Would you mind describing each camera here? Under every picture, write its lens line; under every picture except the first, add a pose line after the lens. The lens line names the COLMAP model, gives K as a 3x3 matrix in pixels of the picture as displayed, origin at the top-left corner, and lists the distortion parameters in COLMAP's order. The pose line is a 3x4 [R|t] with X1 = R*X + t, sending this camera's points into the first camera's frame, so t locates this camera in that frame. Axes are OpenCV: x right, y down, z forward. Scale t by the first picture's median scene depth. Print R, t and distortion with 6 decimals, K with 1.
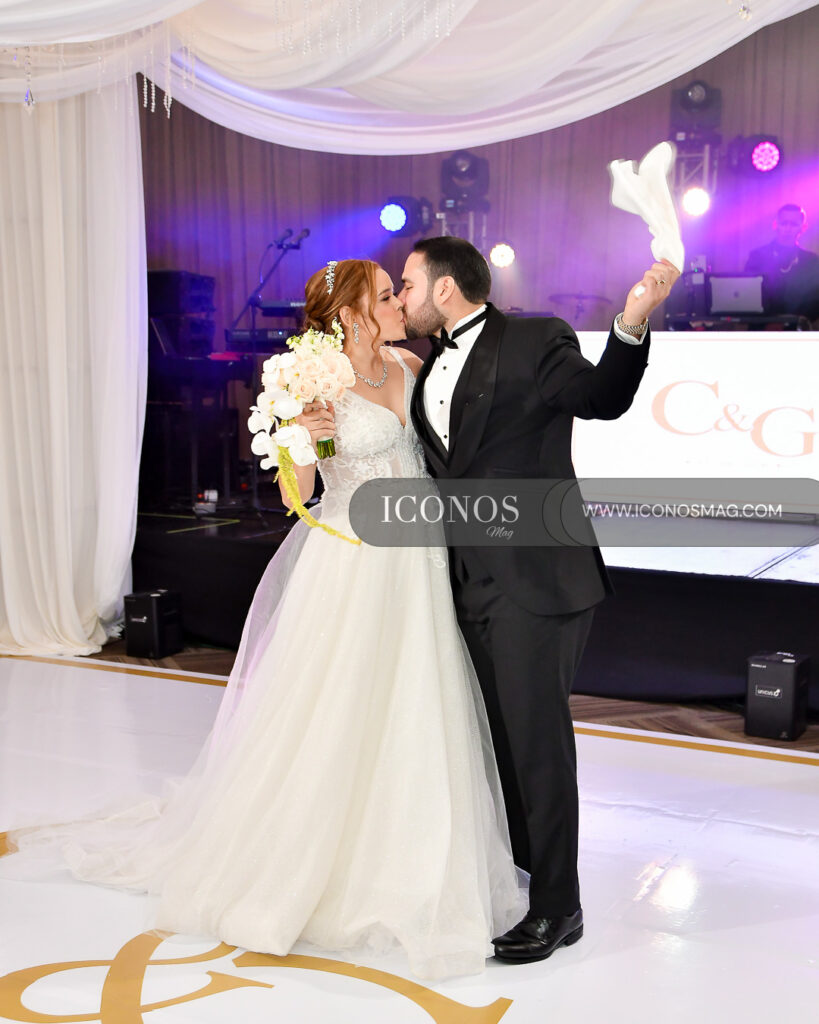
lens RADIAL K [[2060.4, 0, 409.5], [0, 2060.4, 512.0], [0, 0, 1]] dist [0.059896, 0.564279]
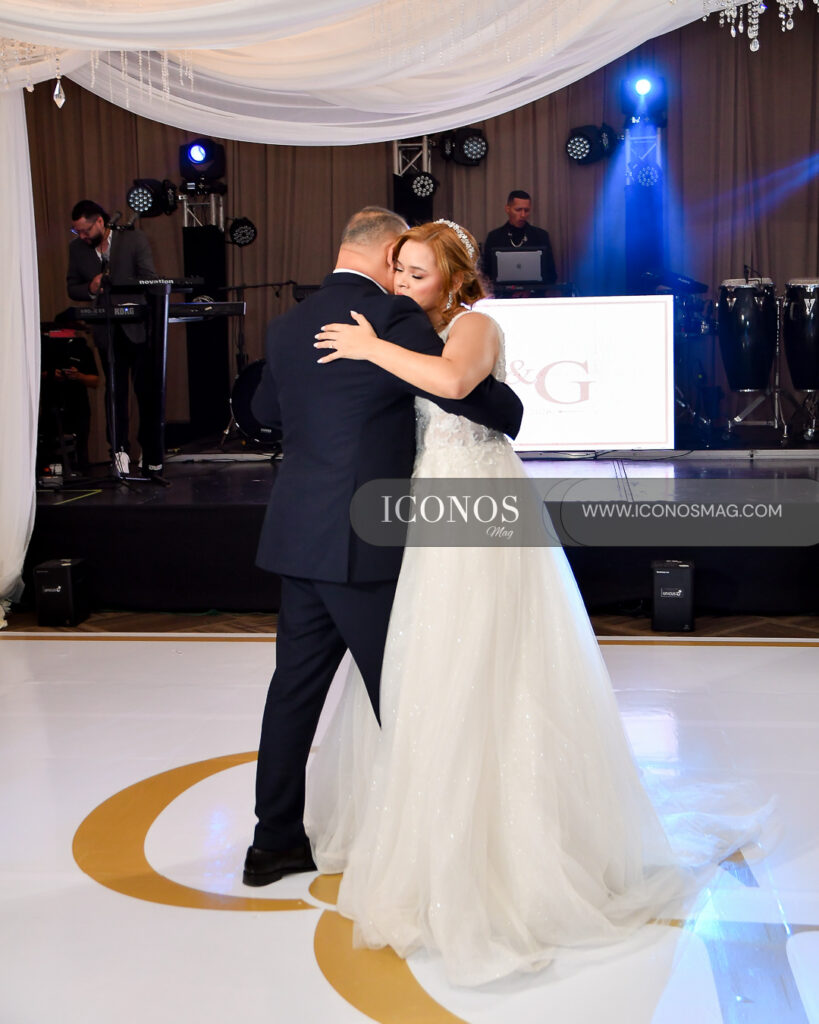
lens RADIAL K [[2060.4, 0, 409.5], [0, 2060.4, 512.0], [0, 0, 1]] dist [0.059896, 0.564279]
pose [[0.884445, -0.071369, 0.461155, -0.439989], [0.066592, 0.997424, 0.026646, -0.002312], [-0.461869, 0.007142, 0.886919, -0.000506]]
